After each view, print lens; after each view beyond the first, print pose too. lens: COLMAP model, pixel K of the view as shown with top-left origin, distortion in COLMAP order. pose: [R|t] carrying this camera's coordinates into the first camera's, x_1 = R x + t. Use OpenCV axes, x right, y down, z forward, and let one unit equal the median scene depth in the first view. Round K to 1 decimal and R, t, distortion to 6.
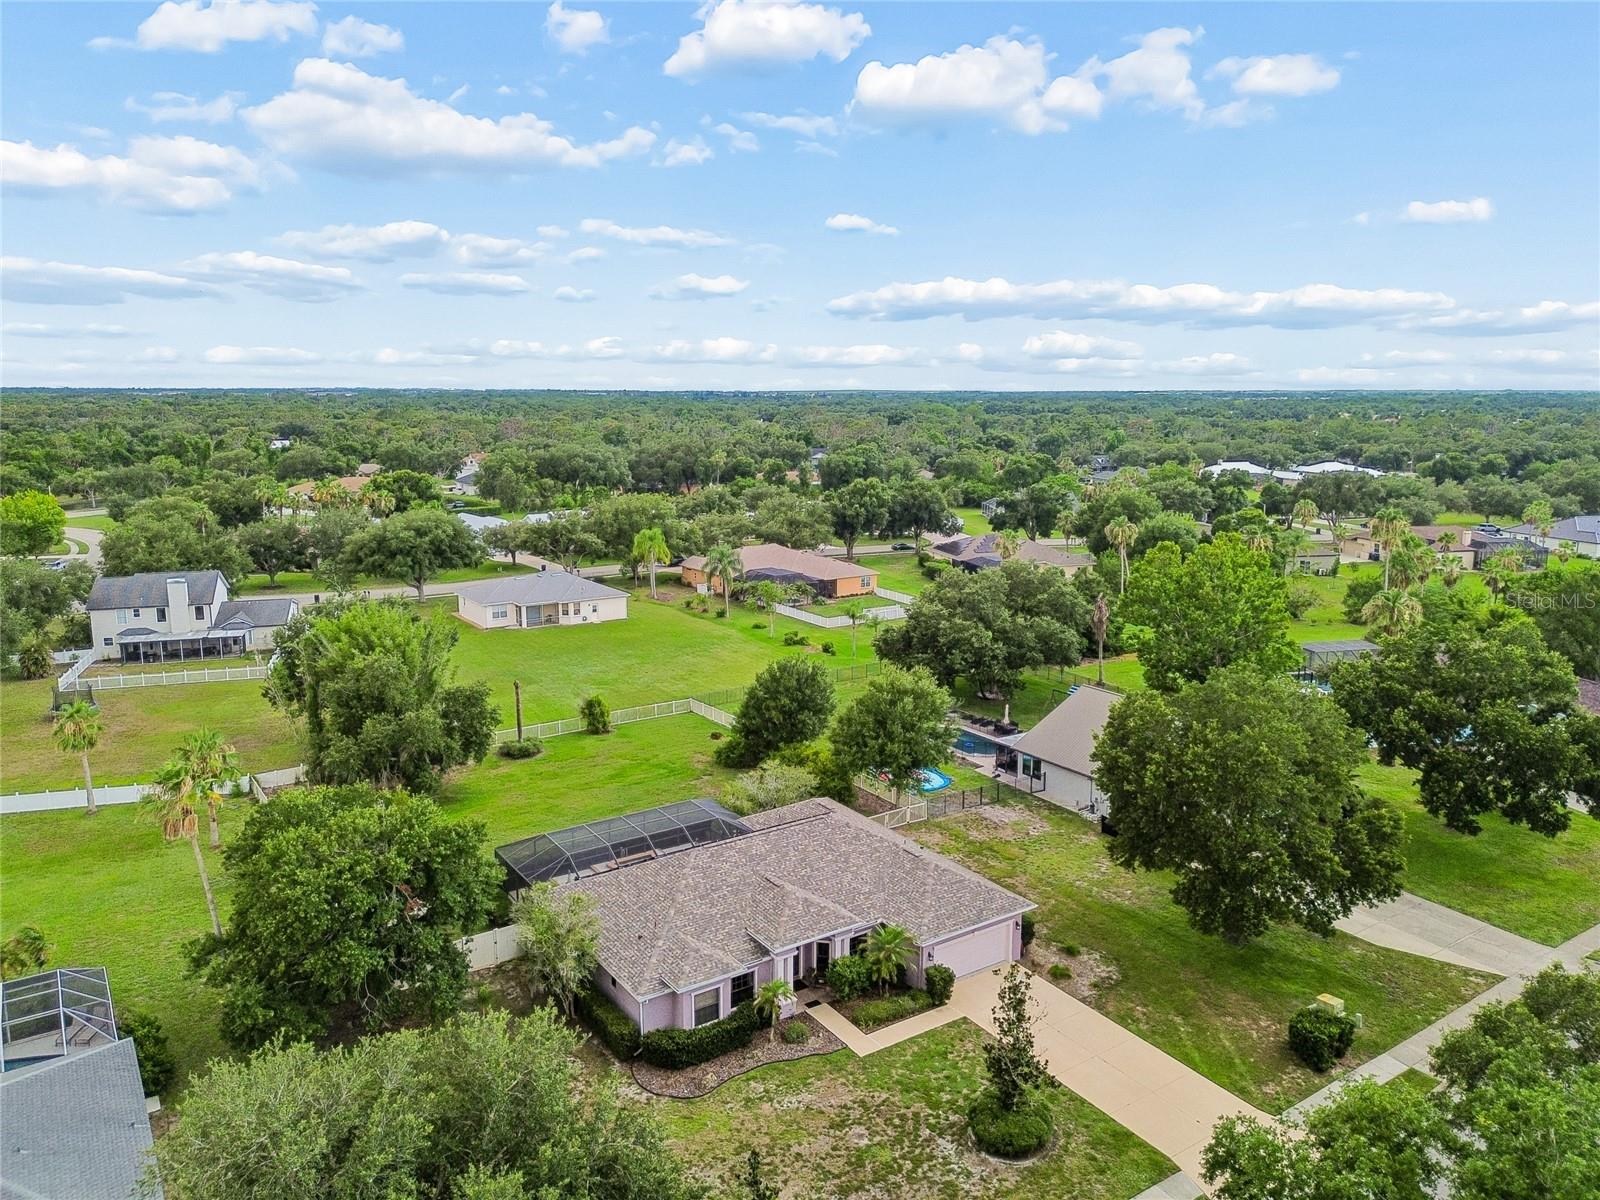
lens RADIAL K [[1119.6, 0, 800.0], [0, 1119.6, 600.0], [0, 0, 1]] dist [-0.004970, -0.000879]
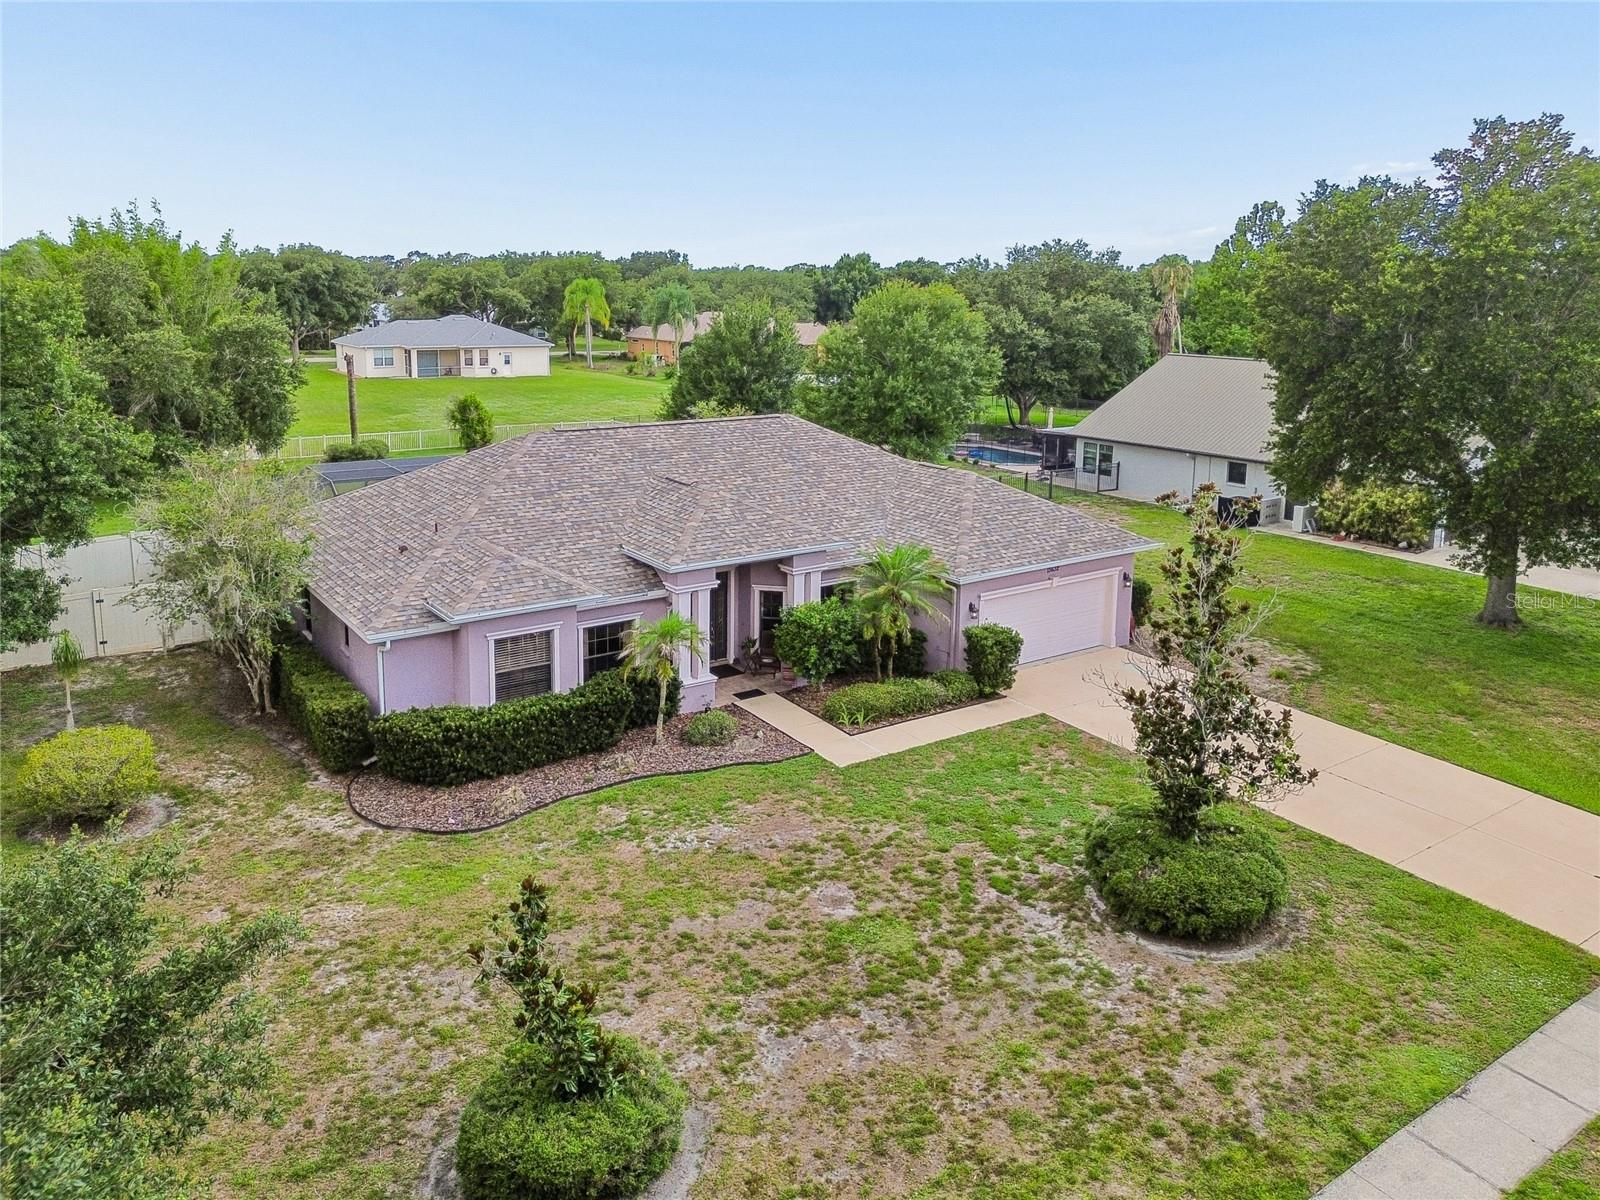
lens RADIAL K [[1178.9, 0, 818.3], [0, 1178.9, 500.0], [0, 0, 1]] dist [0.020361, -0.004345]
pose [[0.999443, 0.011761, 0.031217, 0.029254], [-0.011994, 0.999902, 0.007281, 0.305294], [-0.031129, -0.007651, 0.999486, 0.520379]]
